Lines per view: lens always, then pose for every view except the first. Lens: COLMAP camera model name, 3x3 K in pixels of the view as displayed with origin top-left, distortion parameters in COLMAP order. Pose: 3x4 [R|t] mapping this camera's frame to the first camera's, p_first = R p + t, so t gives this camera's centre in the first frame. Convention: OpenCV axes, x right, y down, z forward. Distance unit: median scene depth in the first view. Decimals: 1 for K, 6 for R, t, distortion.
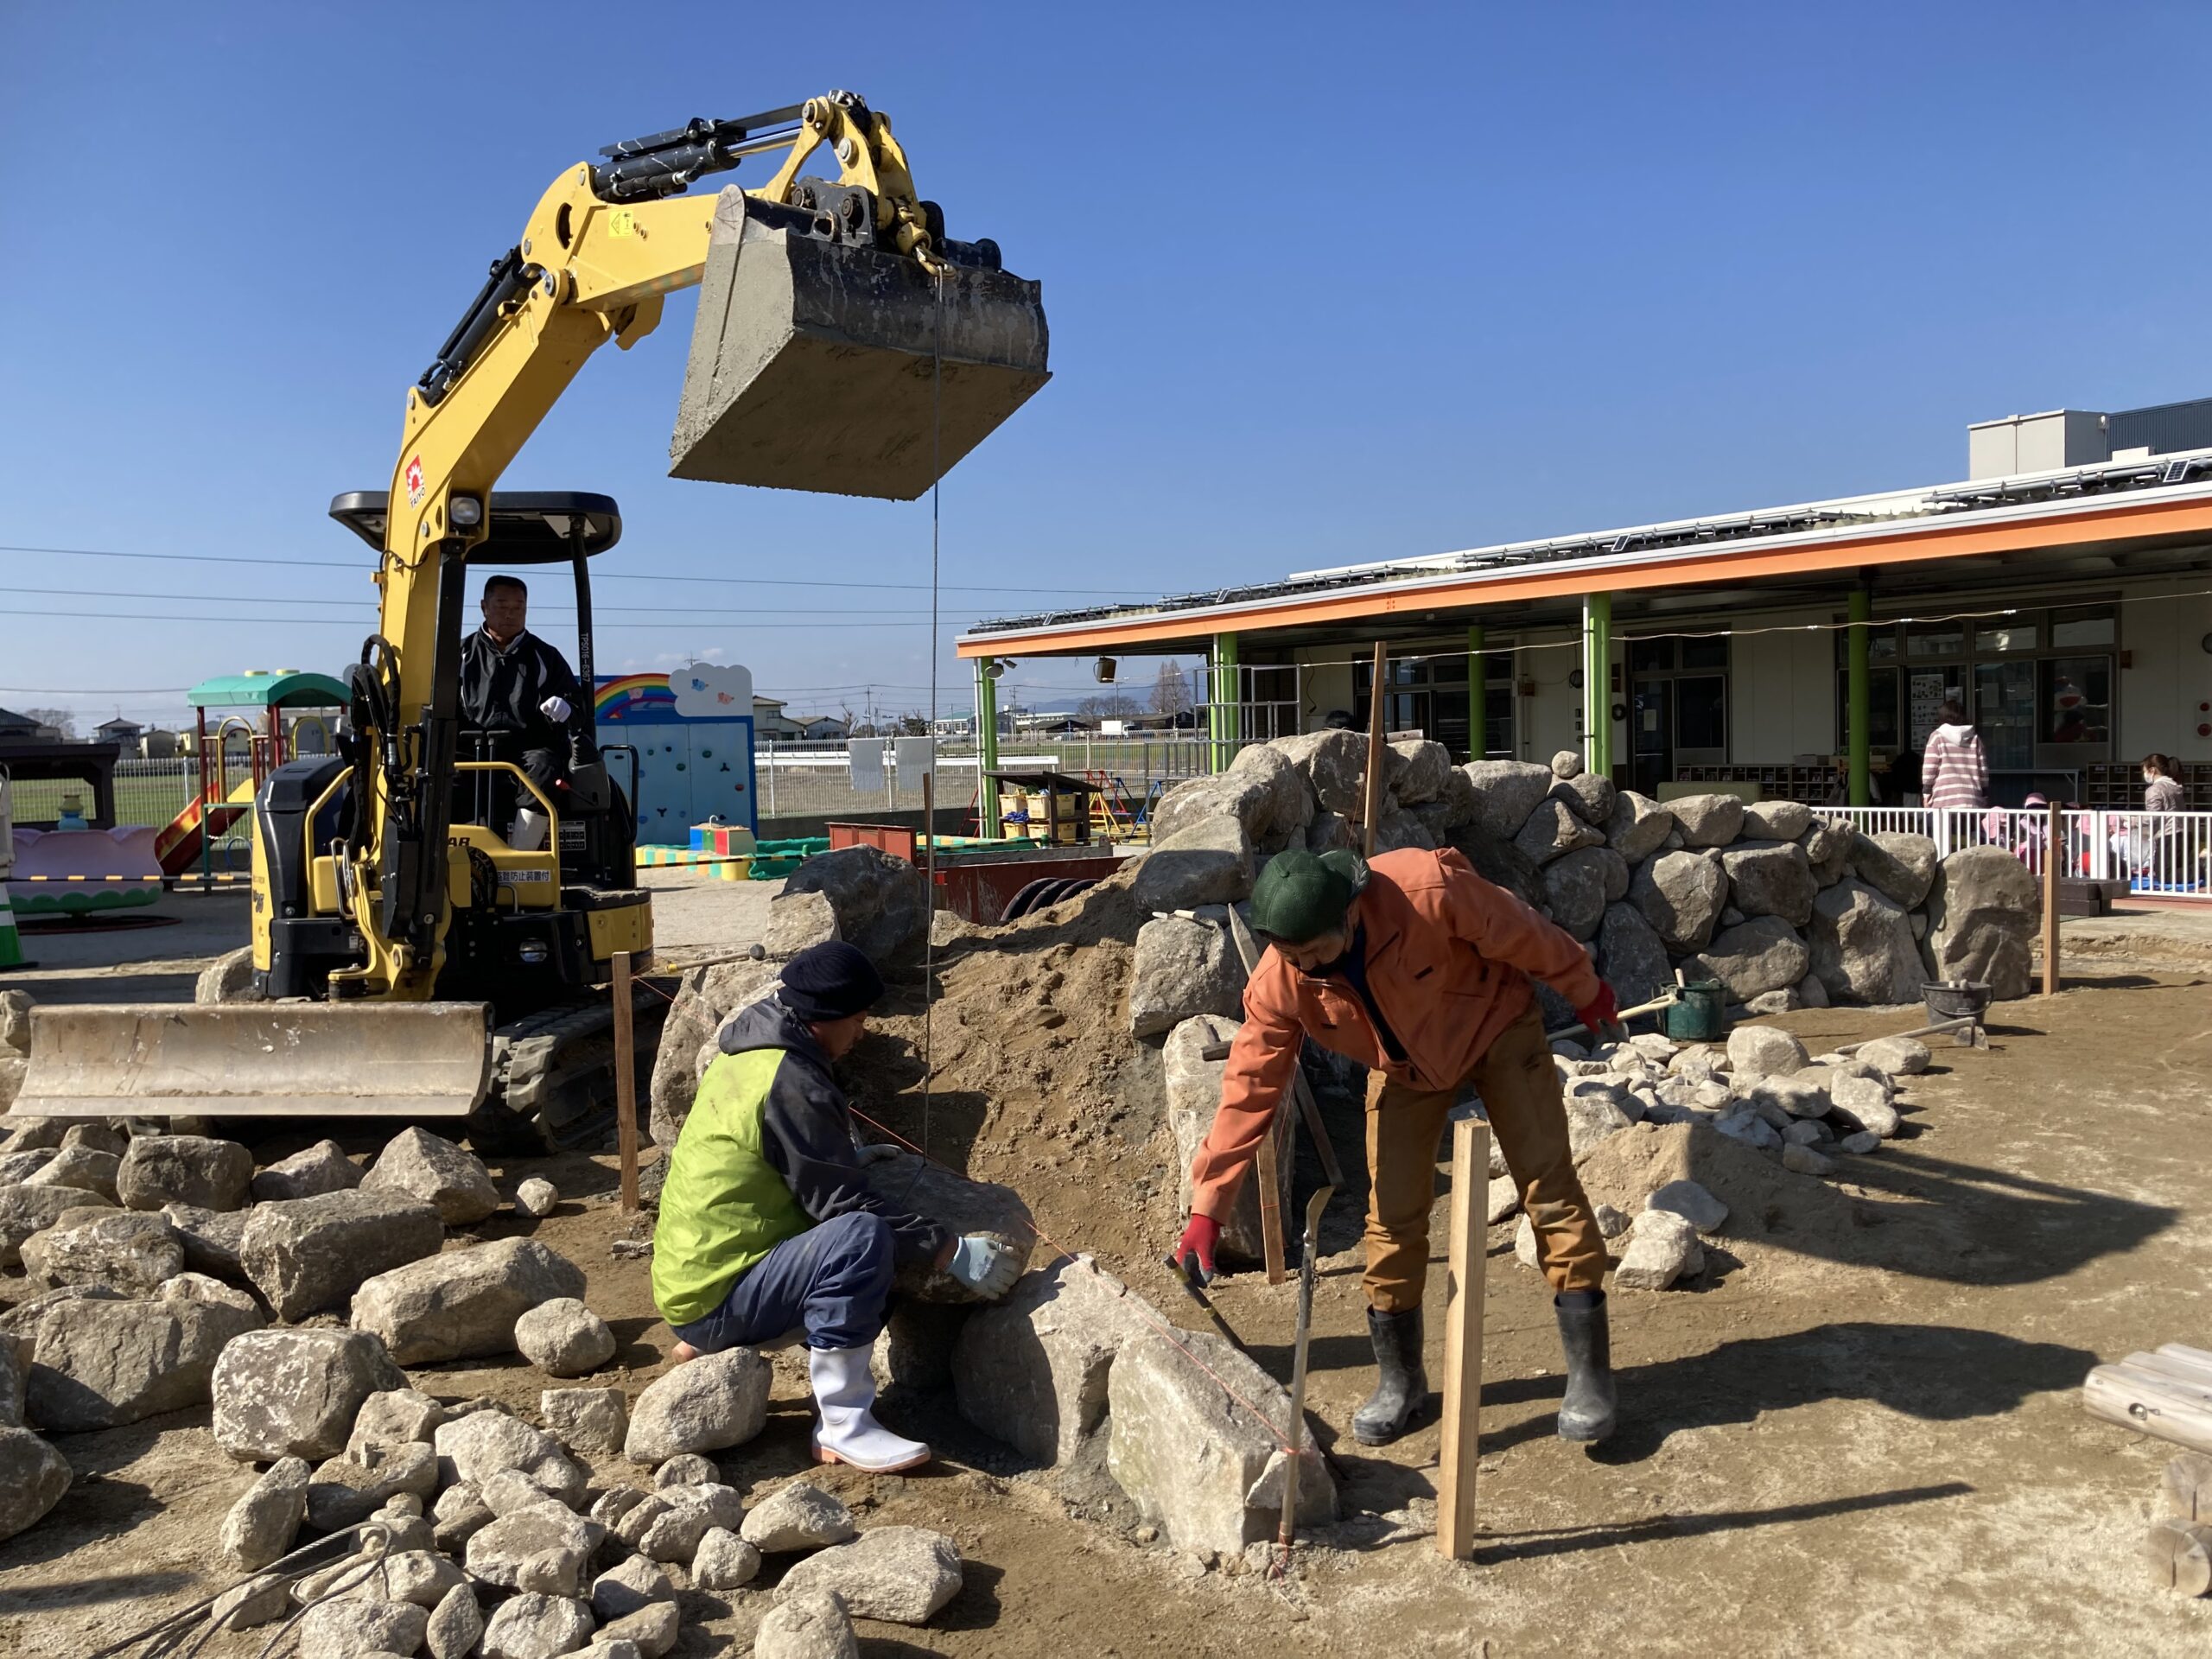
lens RADIAL K [[1814.1, 0, 1106.0], [0, 1814.1, 829.5], [0, 0, 1]] dist [0.142595, -0.250893]
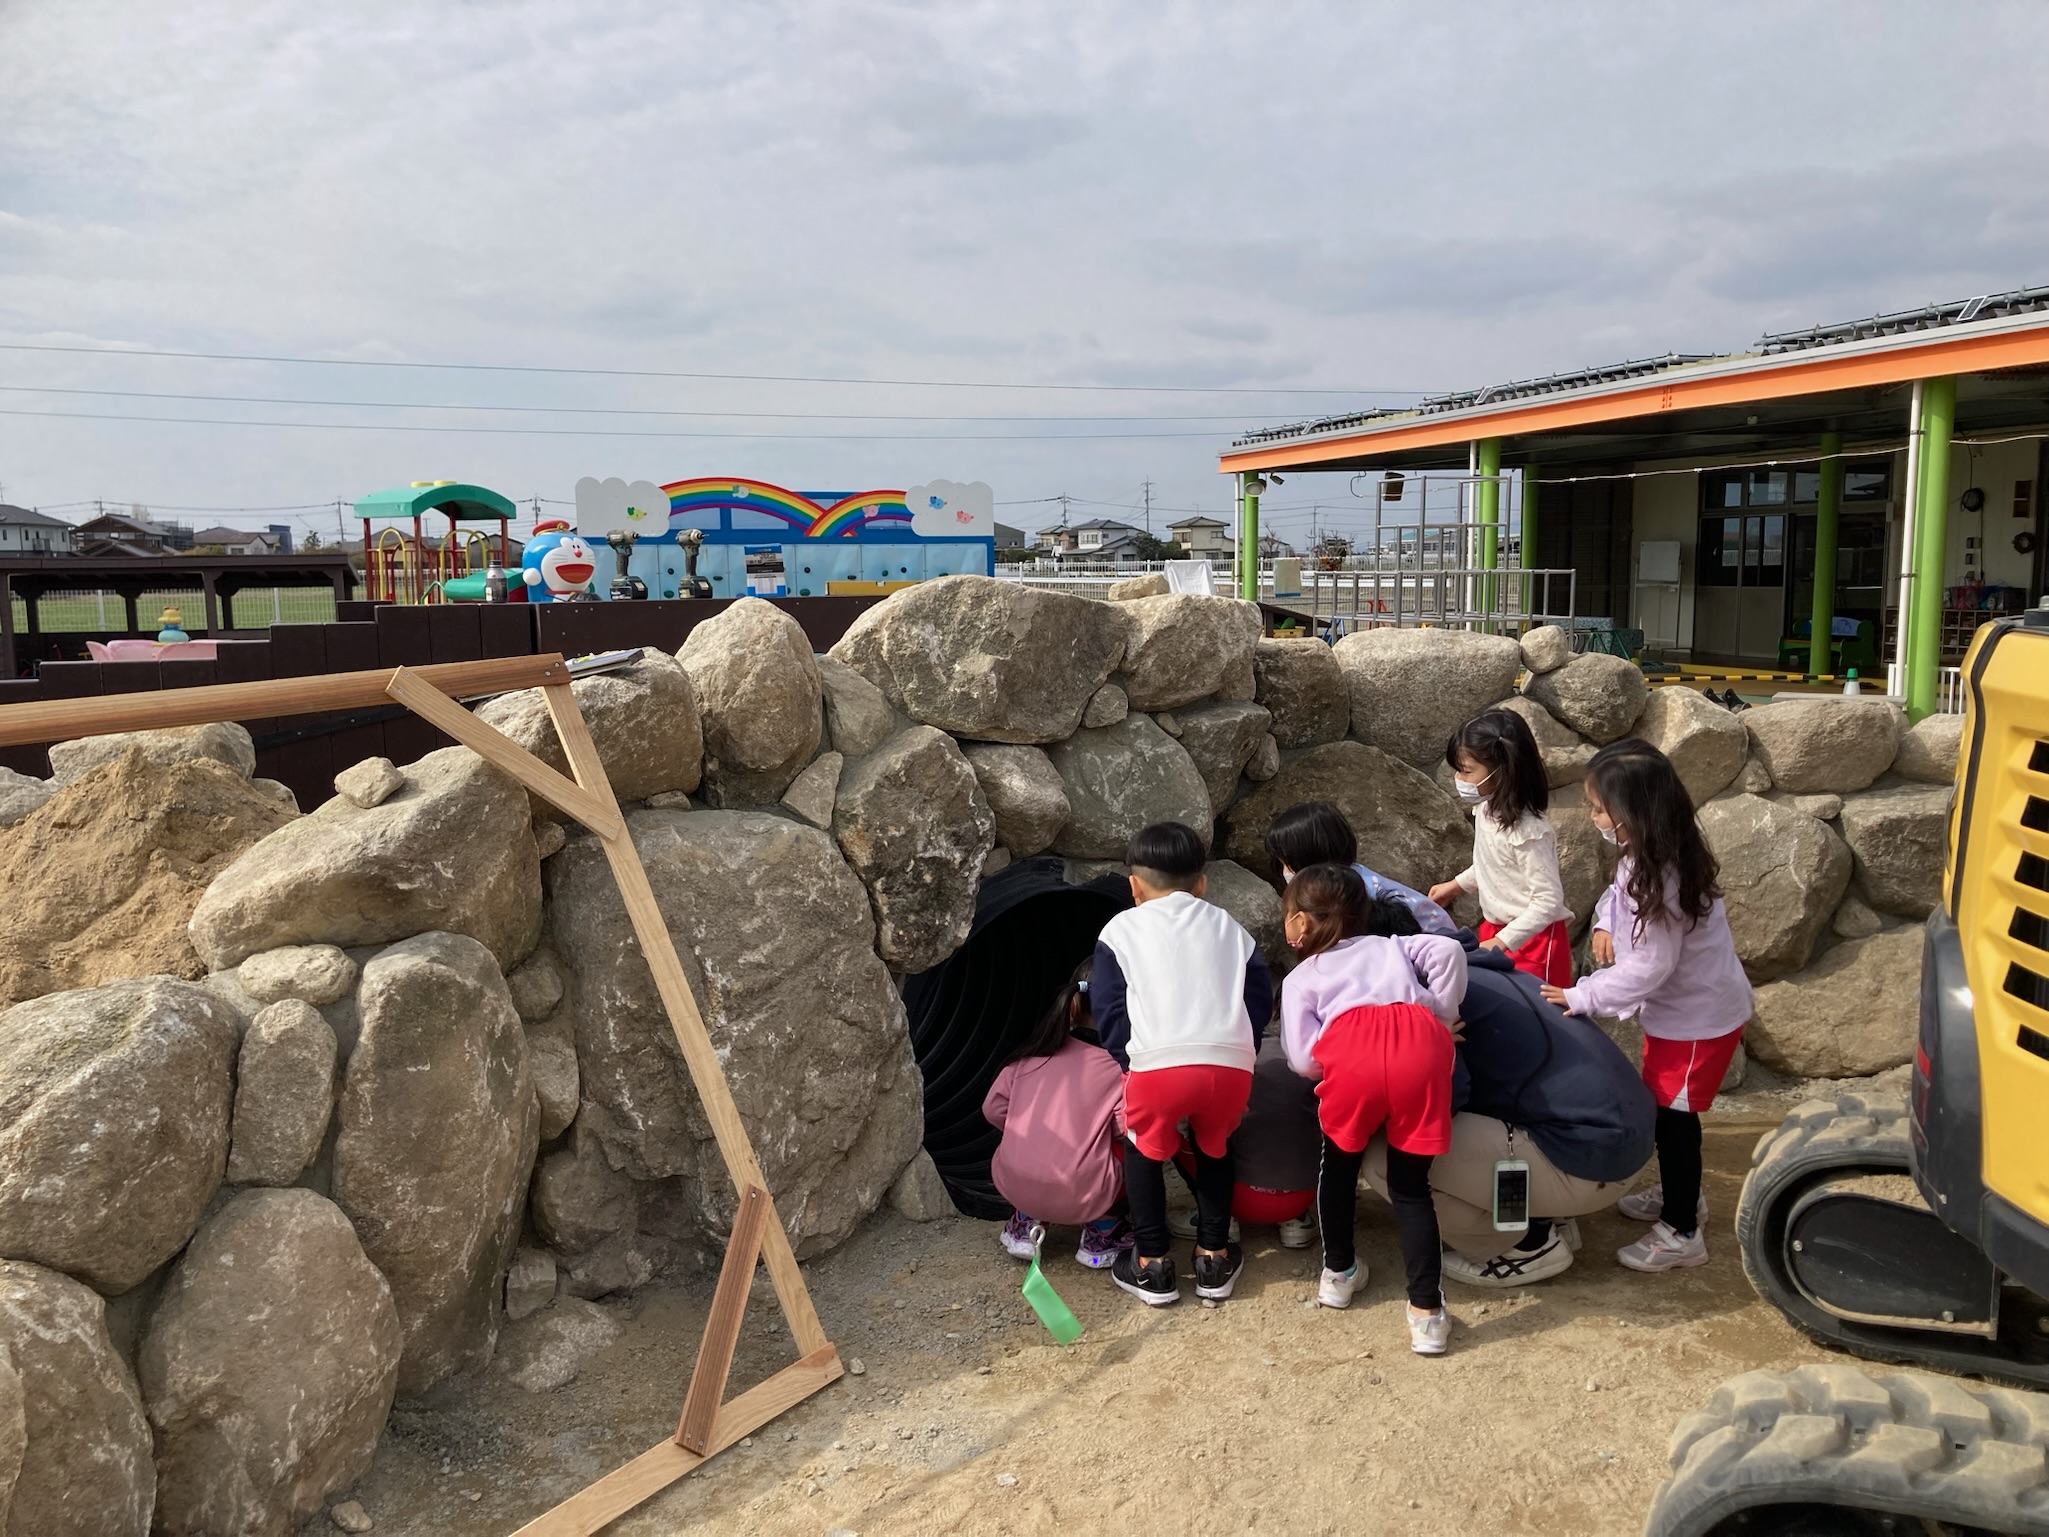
lens RADIAL K [[1680.5, 0, 1024.5], [0, 1680.5, 768.5], [0, 0, 1]] dist [0.142595, -0.250893]
pose [[0.949955, 0.055426, -0.307431, 0.136945], [-0.032227, 0.996271, 0.080034, -0.016962], [0.310721, -0.066121, 0.948199, 0.228280]]
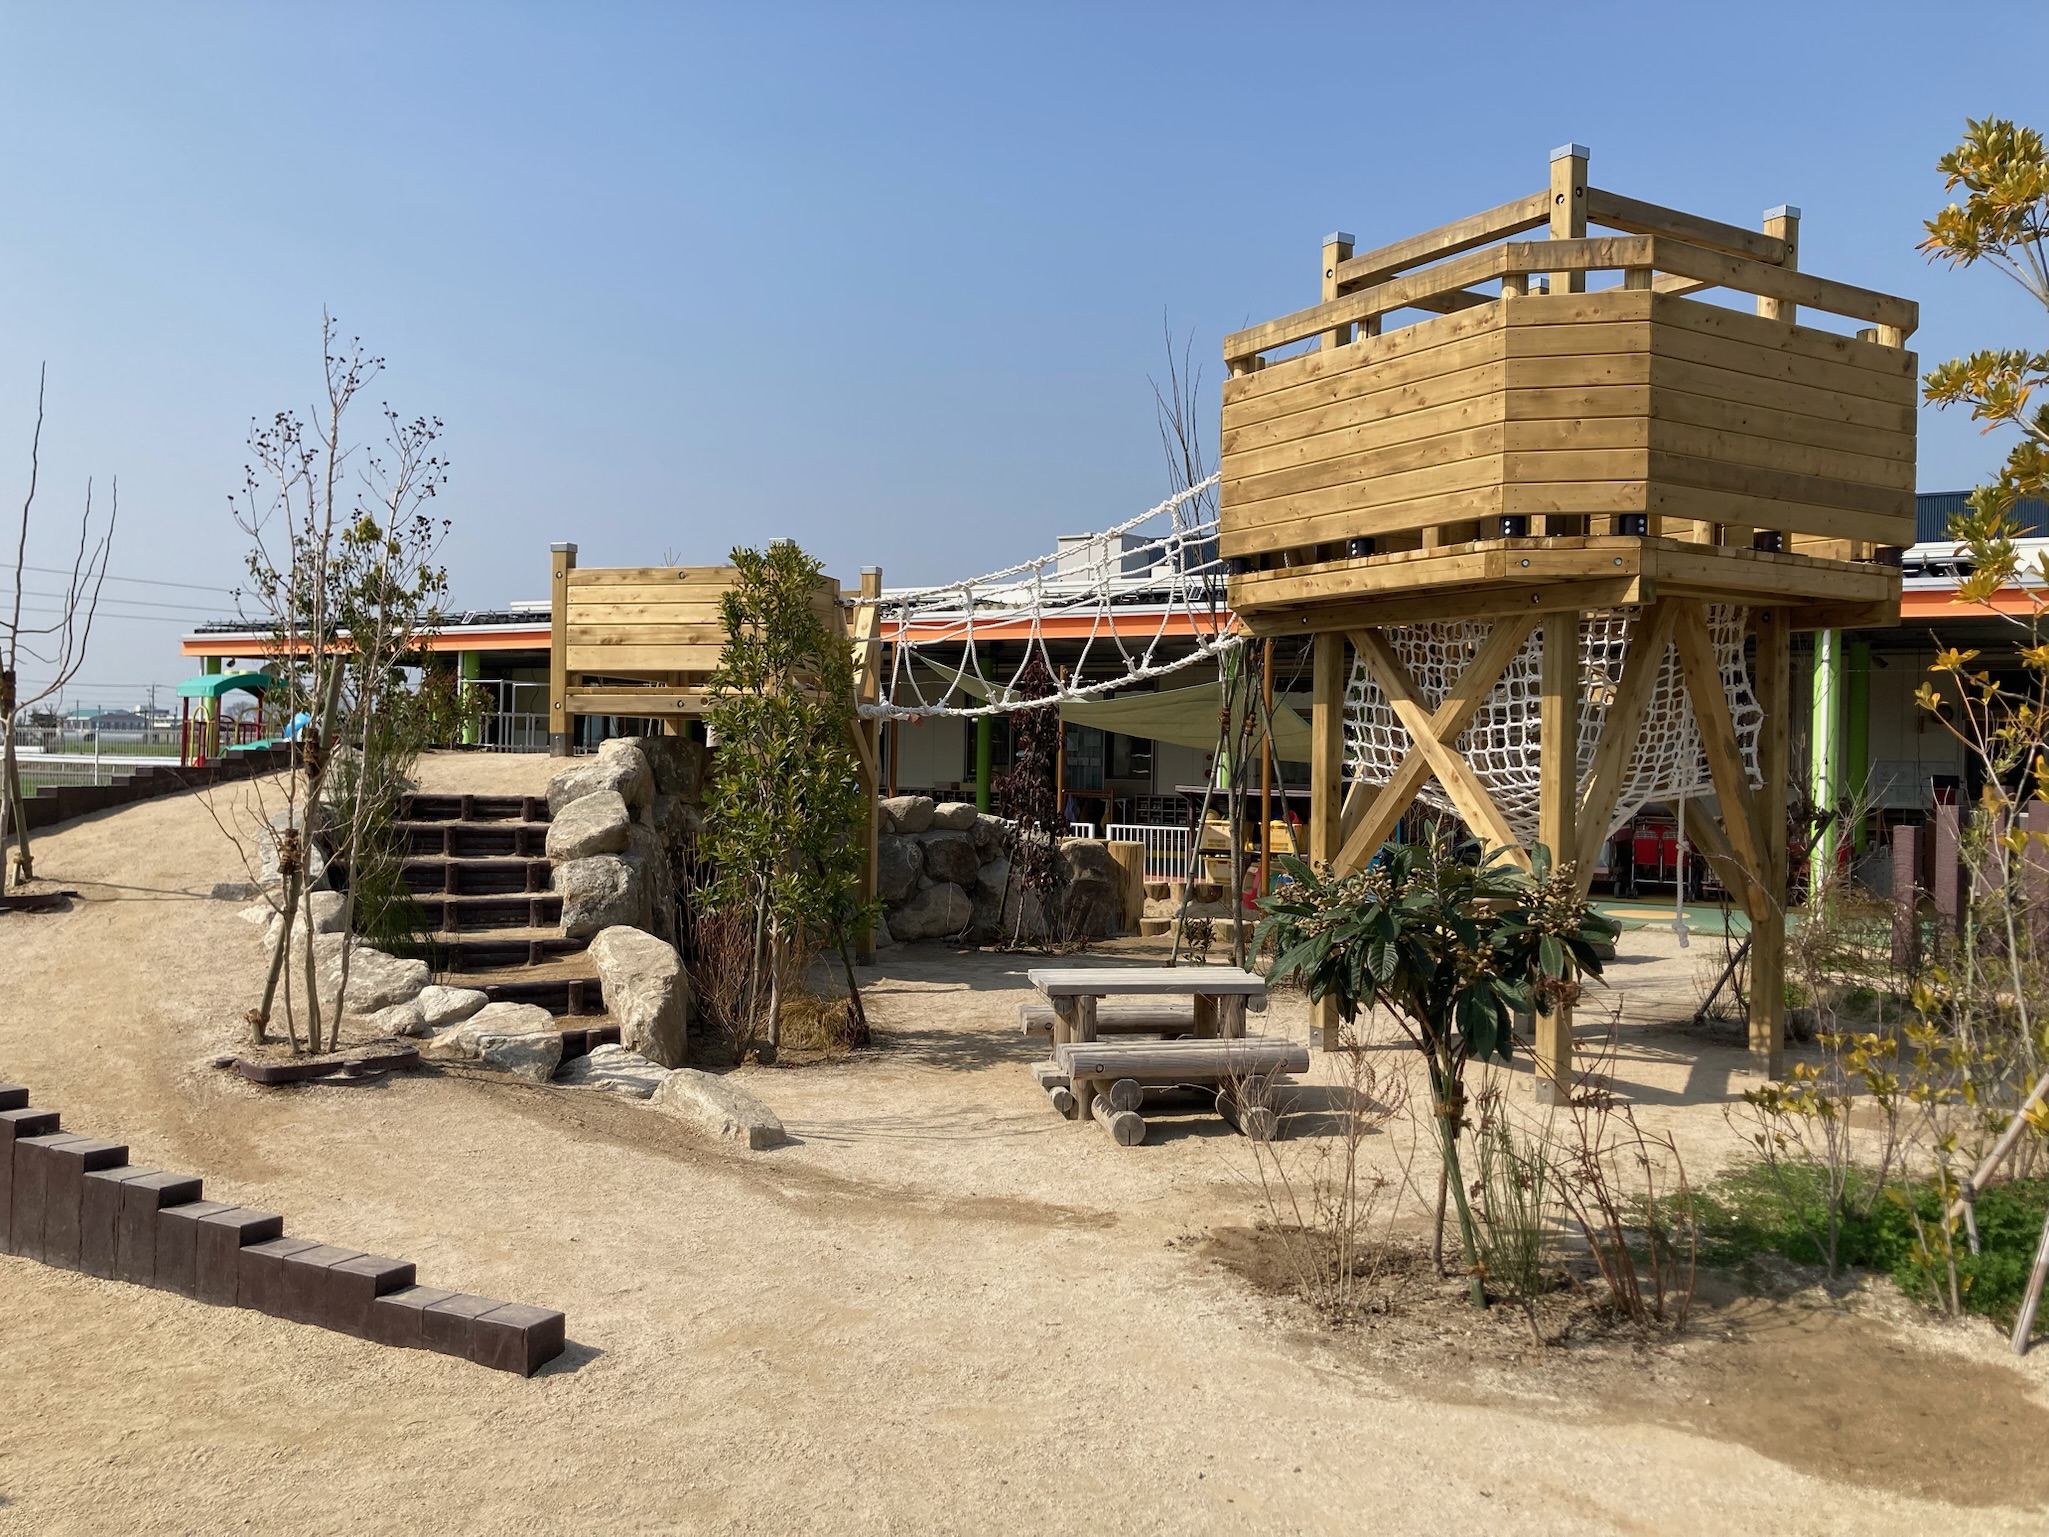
lens RADIAL K [[1680.5, 0, 1024.5], [0, 1680.5, 768.5], [0, 0, 1]] dist [0.142595, -0.250893]
pose [[0.908765, 0.041376, 0.415251, -0.070019], [-0.021763, 0.998417, -0.051857, 0.013567], [-0.416740, 0.038089, 0.908227, -0.112942]]
